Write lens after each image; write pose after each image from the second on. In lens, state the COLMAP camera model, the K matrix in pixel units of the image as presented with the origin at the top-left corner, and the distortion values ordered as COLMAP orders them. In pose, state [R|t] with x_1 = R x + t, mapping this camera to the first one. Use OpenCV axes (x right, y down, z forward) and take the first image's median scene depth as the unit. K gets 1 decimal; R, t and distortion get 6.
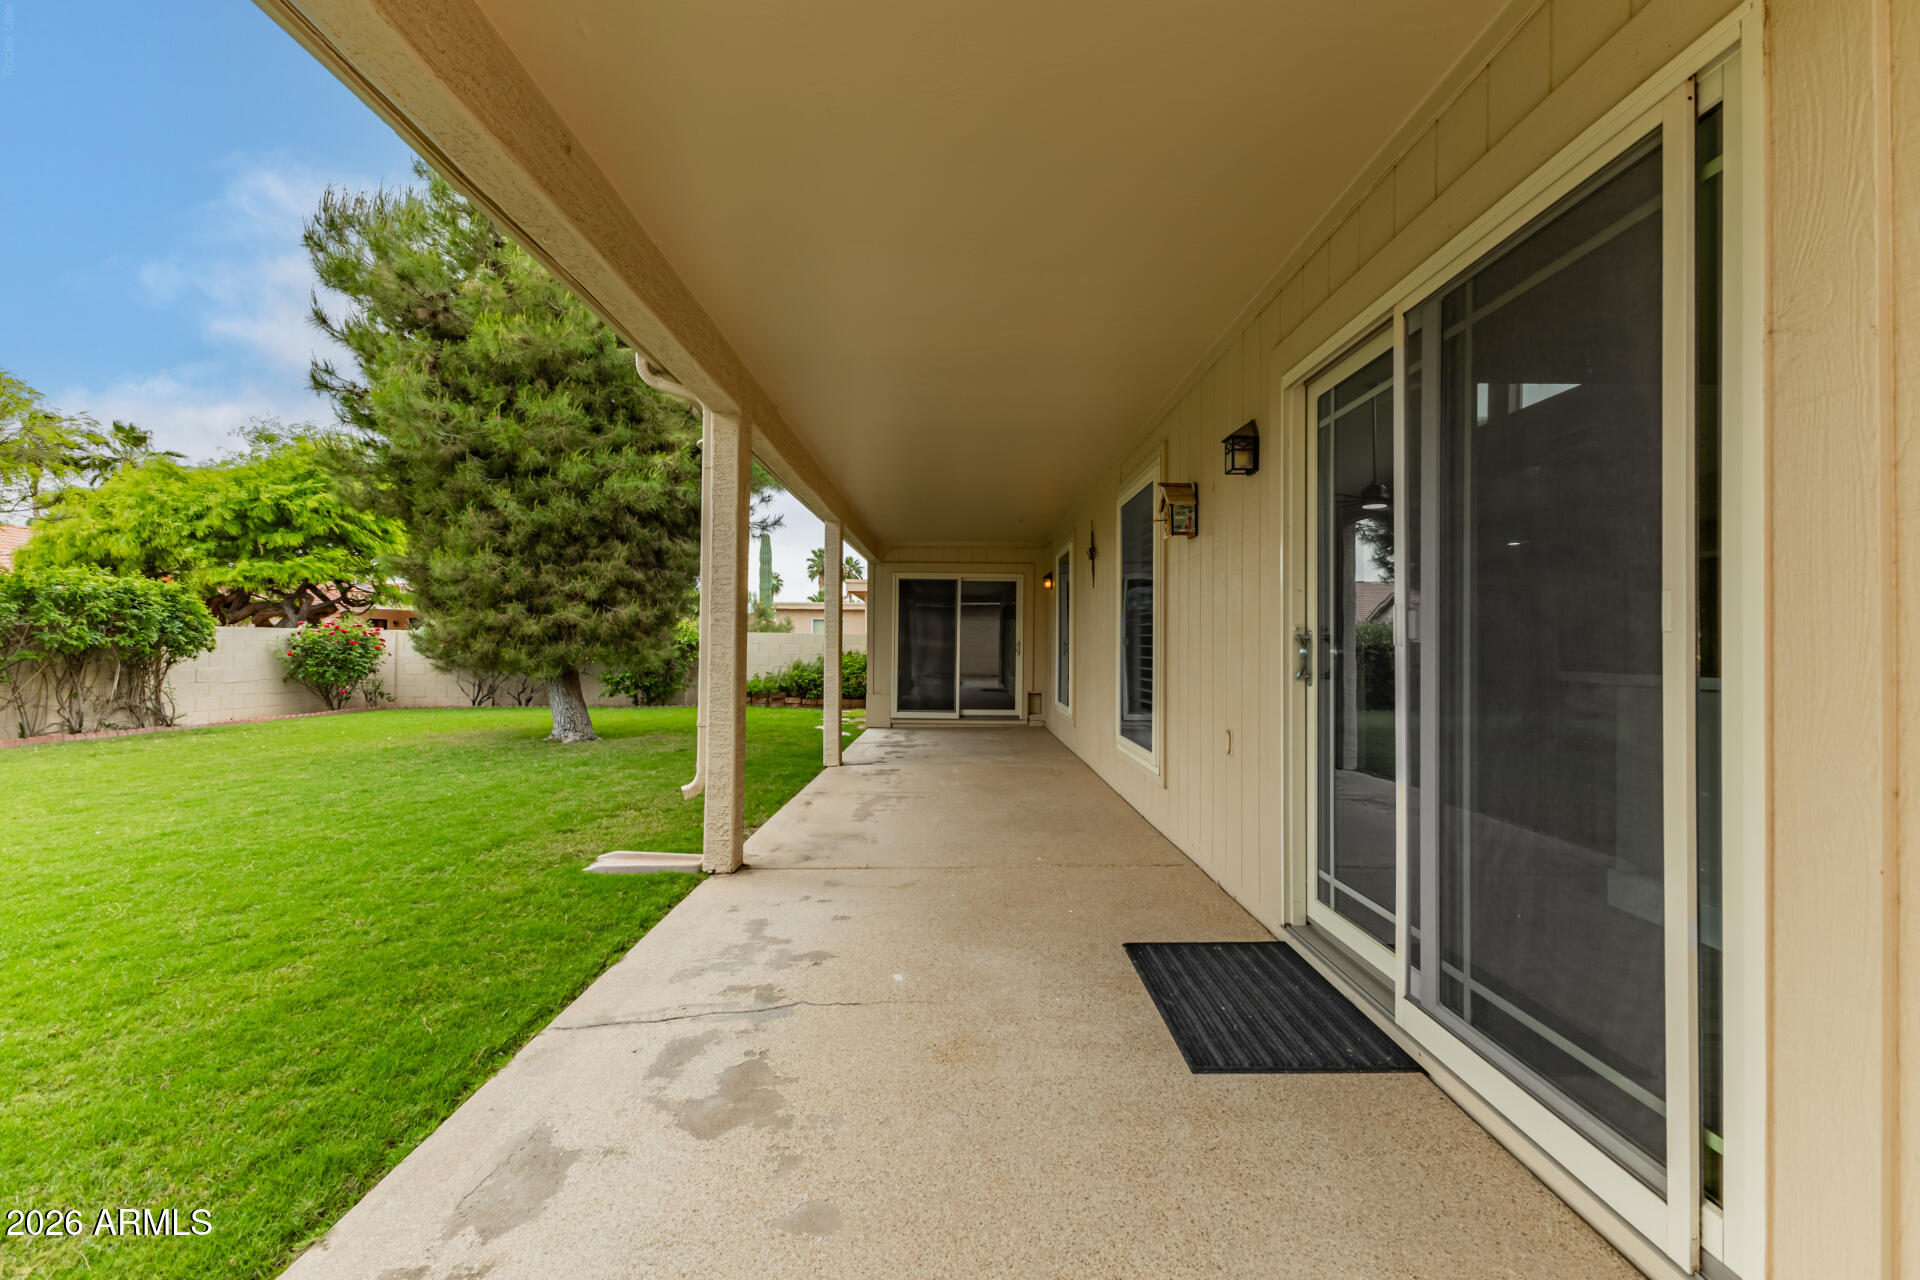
lens RADIAL K [[840.1, 0, 961.3], [0, 840.1, 635.7], [0, 0, 1]] dist [0.005351, 0.000340]
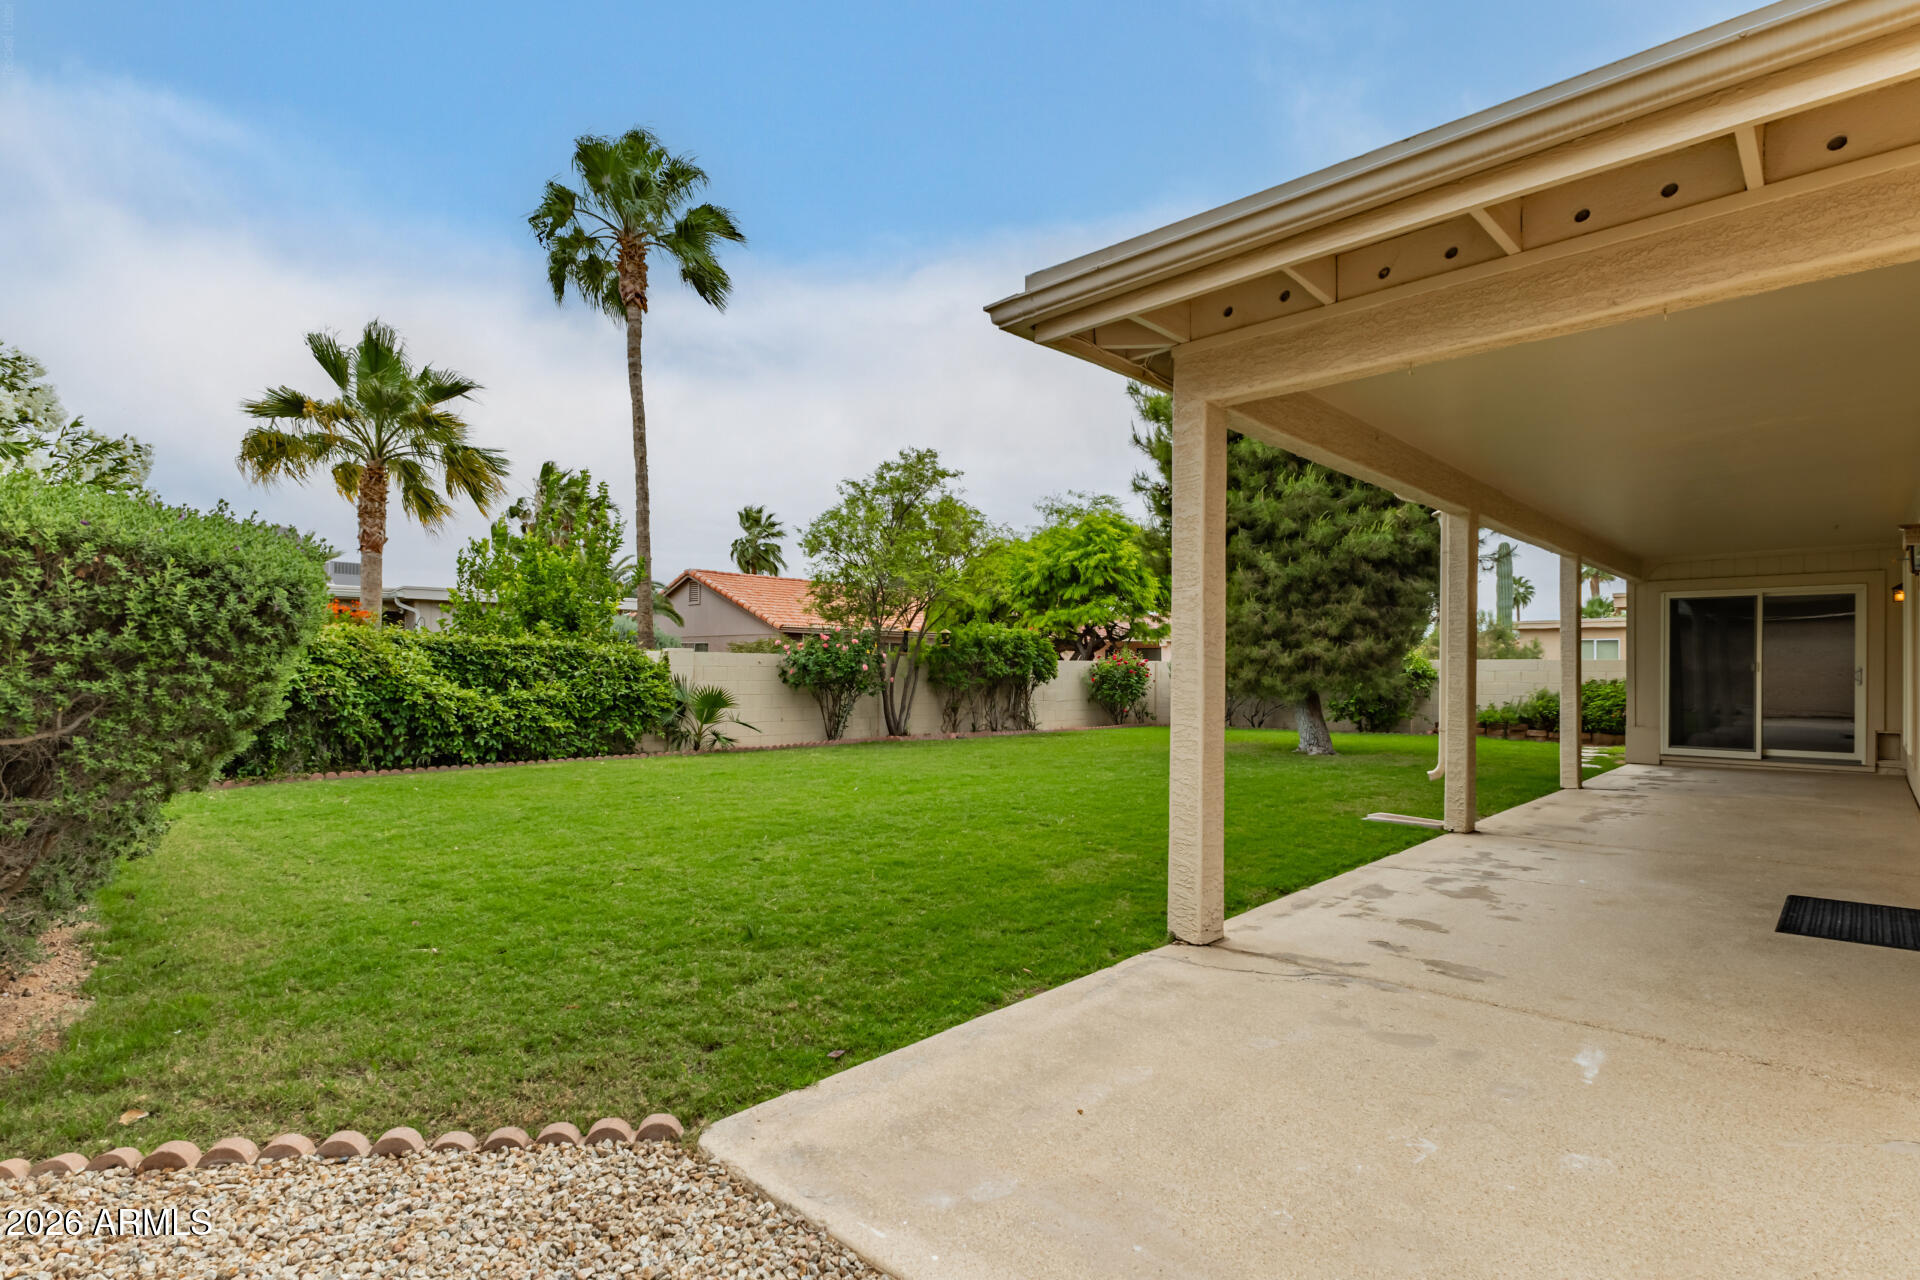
lens RADIAL K [[945.3, 0, 934.7], [0, 945.3, 663.4], [0, 0, 1]] dist [0.002492, 0.001210]
pose [[0.715286, -0.009698, -0.698765, 0.092253], [0.010482, 0.999940, -0.003148, -0.004933], [0.698753, -0.005073, 0.715345, -0.347316]]
